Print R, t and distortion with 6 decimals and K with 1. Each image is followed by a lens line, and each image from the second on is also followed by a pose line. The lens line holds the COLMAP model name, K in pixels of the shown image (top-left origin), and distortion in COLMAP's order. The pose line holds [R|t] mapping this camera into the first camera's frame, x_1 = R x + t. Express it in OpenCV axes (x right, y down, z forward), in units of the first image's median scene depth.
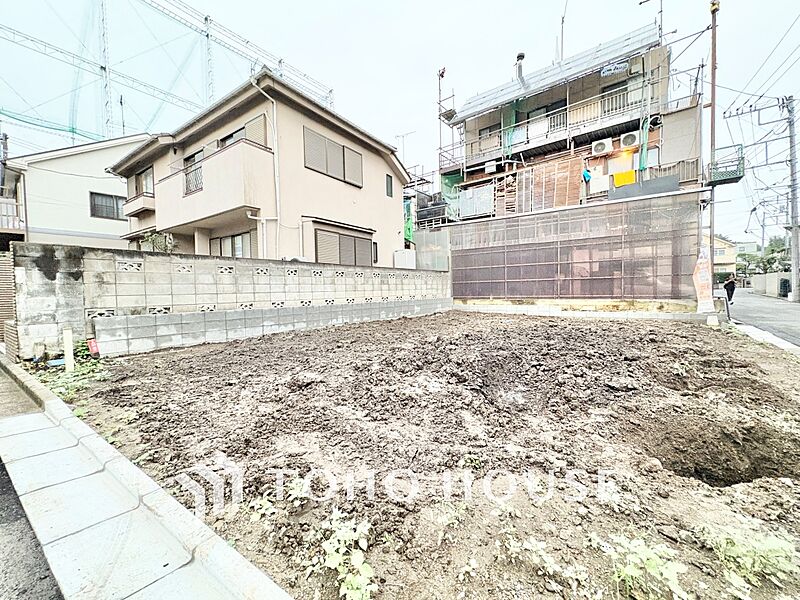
lens RADIAL K [[319.2, 0, 400.8], [0, 319.2, 299.6], [0, 0, 1]] dist [0.000123, -0.000029]
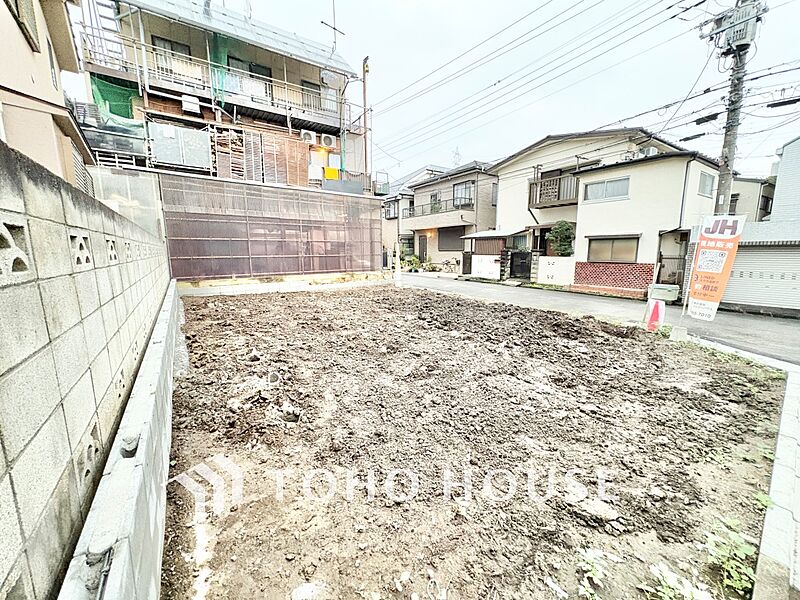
lens RADIAL K [[319.2, 0, 400.8], [0, 319.2, 299.6], [0, 0, 1]] dist [0.000123, -0.000029]
pose [[0.303641, -0.126436, 0.944360, -0.430384], [0.027101, 0.991901, 0.124087, -0.042721], [-0.952401, -0.012085, 0.304609, 0.359290]]
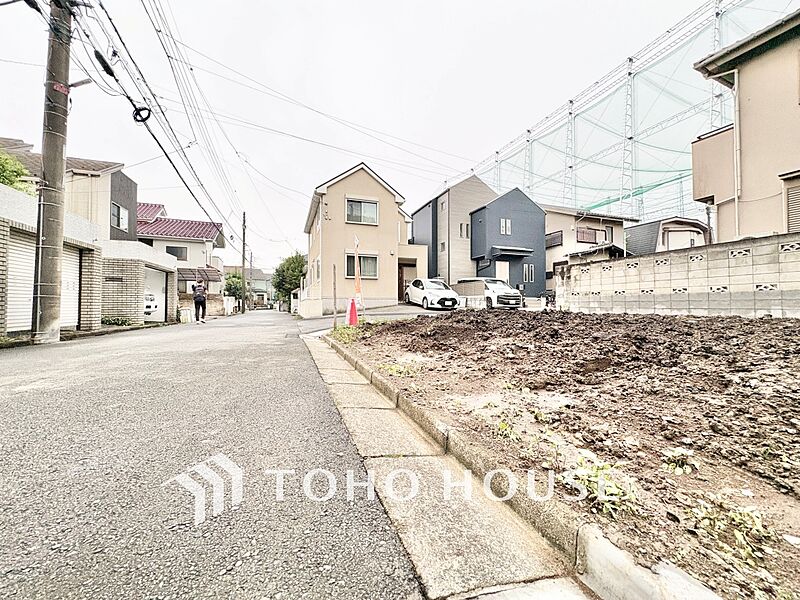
lens RADIAL K [[319.2, 0, 400.8], [0, 319.2, 299.6], [0, 0, 1]] dist [0.000123, -0.000029]
pose [[-0.535330, 0.004533, -0.844631, 0.654480], [-0.013959, 0.999802, 0.014213, 0.027782], [0.844527, 0.019399, -0.535161, 0.505267]]
